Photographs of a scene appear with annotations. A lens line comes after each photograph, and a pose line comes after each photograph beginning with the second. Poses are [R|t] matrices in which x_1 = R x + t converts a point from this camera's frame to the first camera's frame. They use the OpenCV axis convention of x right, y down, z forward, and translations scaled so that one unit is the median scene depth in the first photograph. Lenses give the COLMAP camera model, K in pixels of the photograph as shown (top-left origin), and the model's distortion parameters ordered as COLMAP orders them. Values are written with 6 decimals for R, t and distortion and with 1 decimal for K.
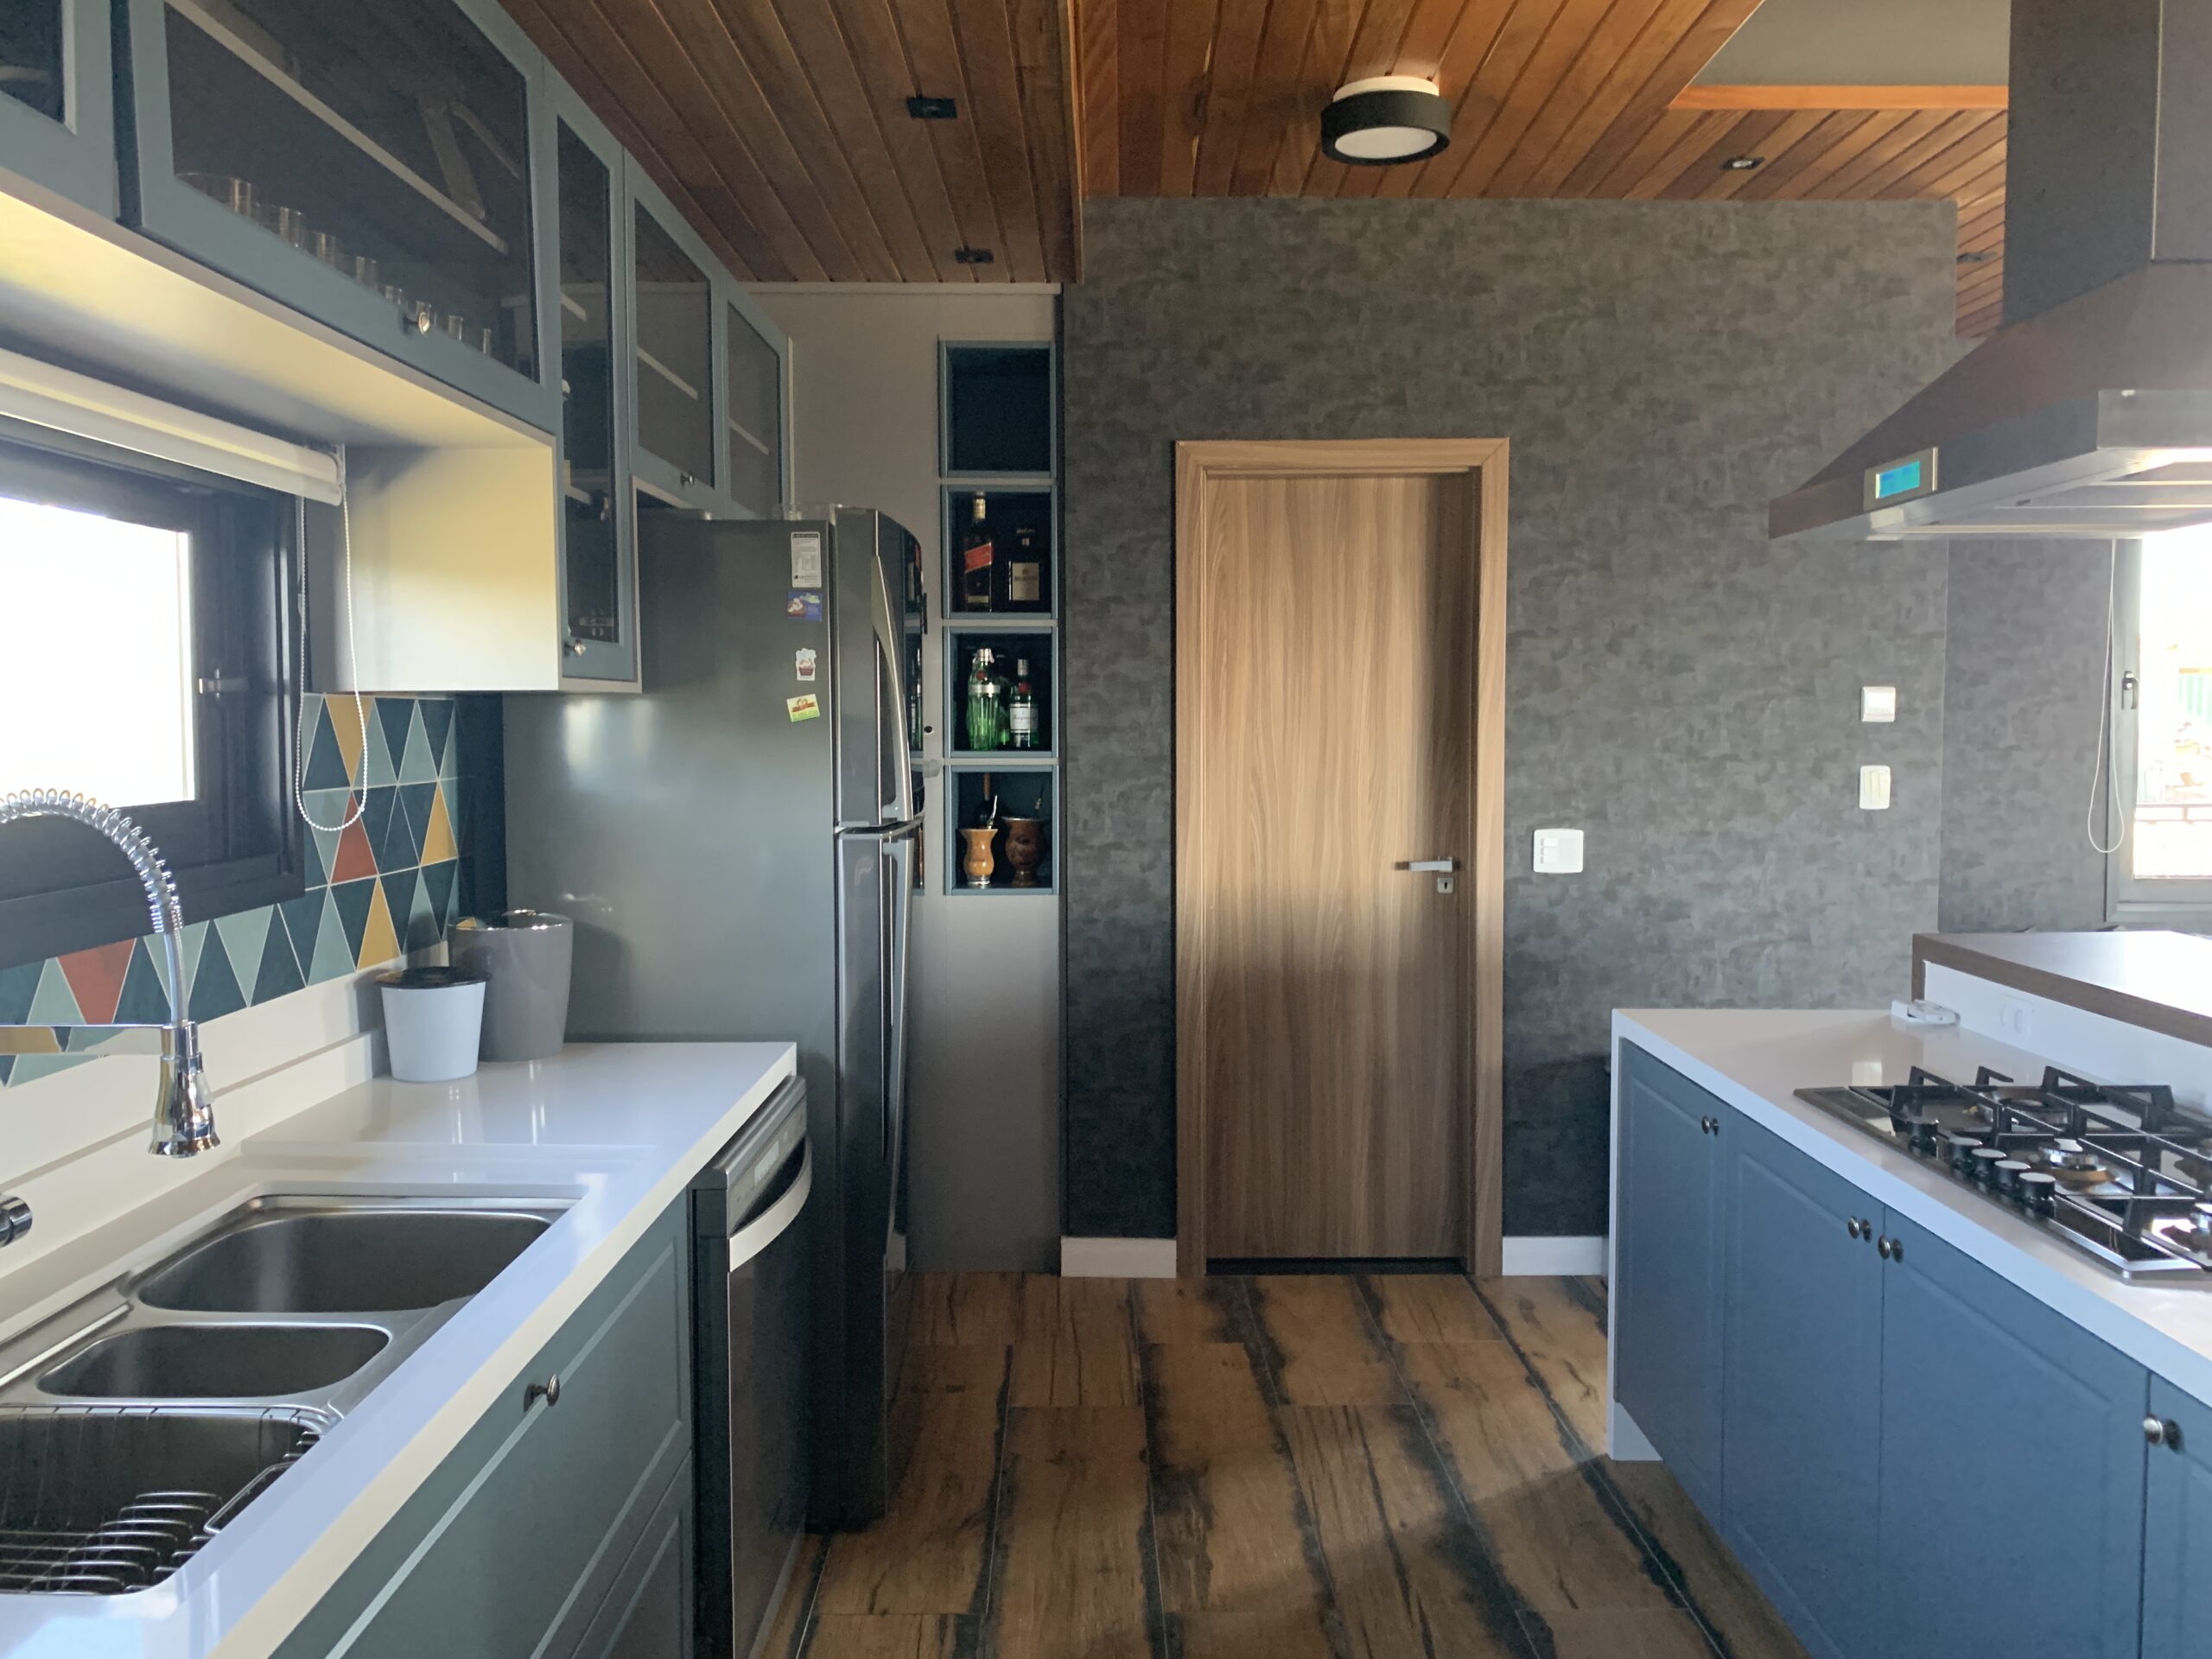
lens RADIAL K [[1692.8, 0, 1114.9], [0, 1692.8, 823.1], [0, 0, 1]] dist [0.063160, -0.065562]
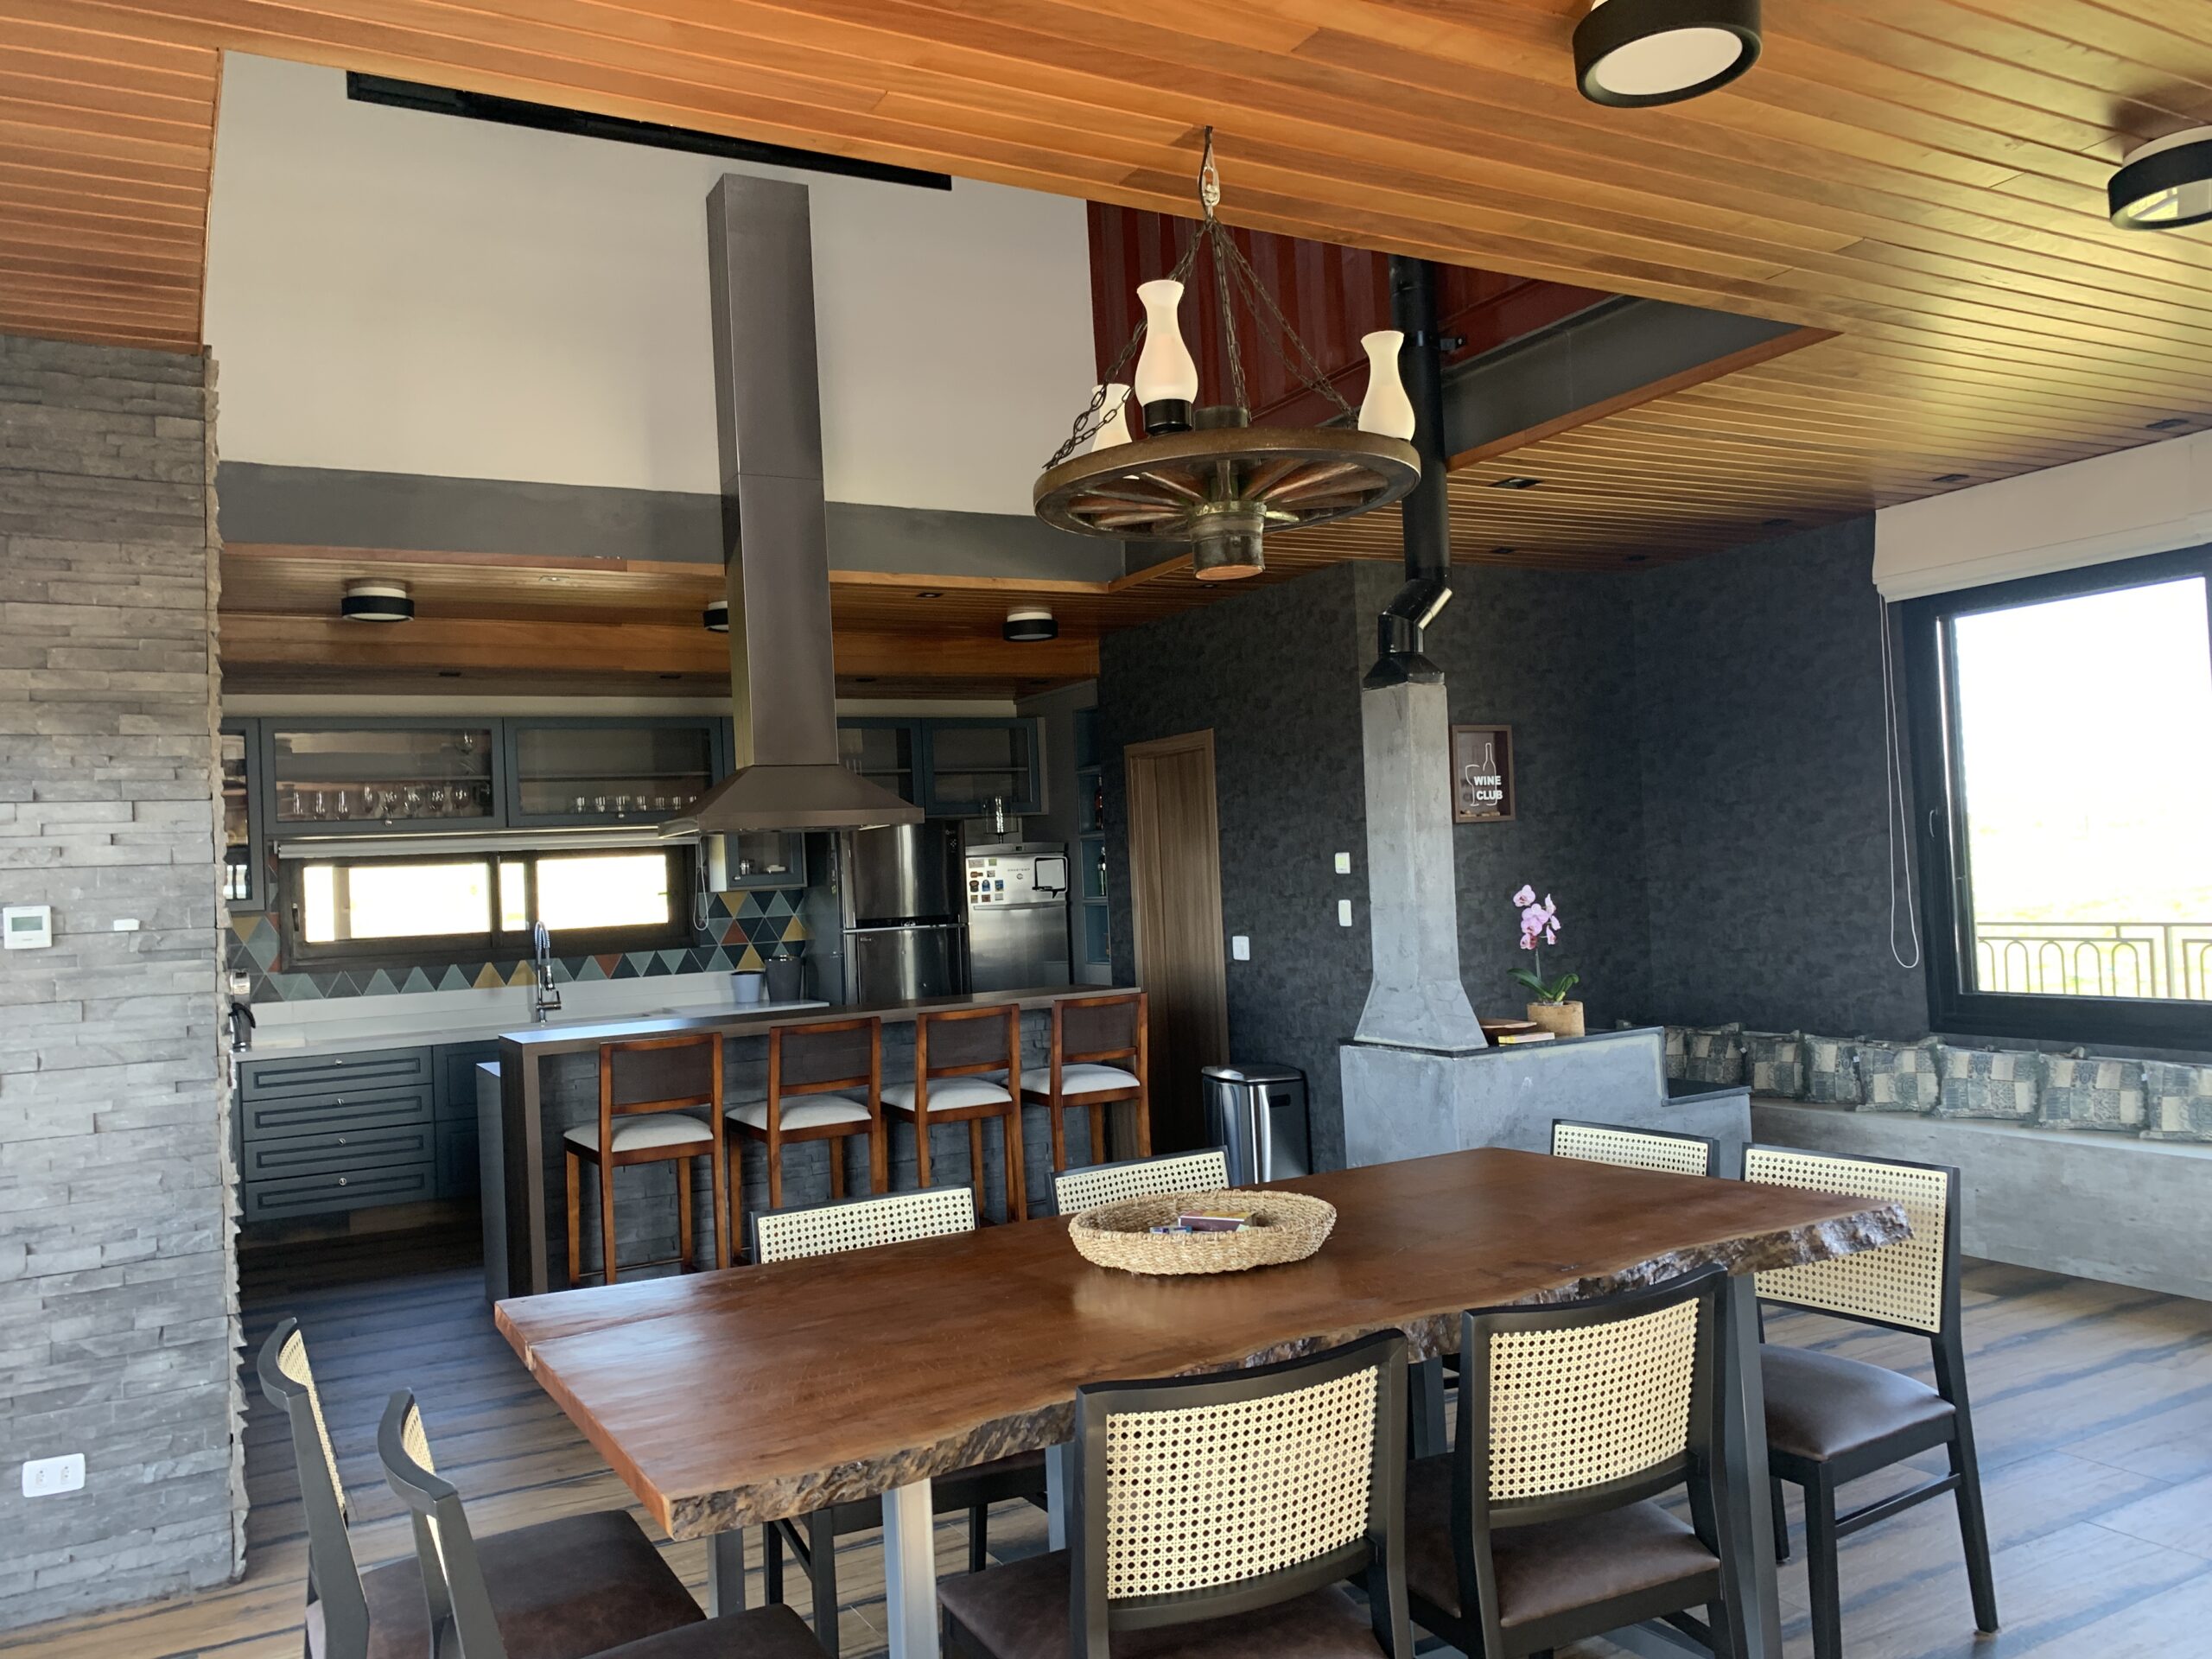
lens RADIAL K [[1692.8, 0, 1104.4], [0, 1692.8, 830.2], [0, 0, 1]] dist [0.063160, -0.065562]
pose [[0.457592, -0.046747, -0.887933, 1.809202], [-0.007173, 0.998390, -0.056259, -0.006641], [0.889134, 0.032113, 0.456520, 0.035860]]
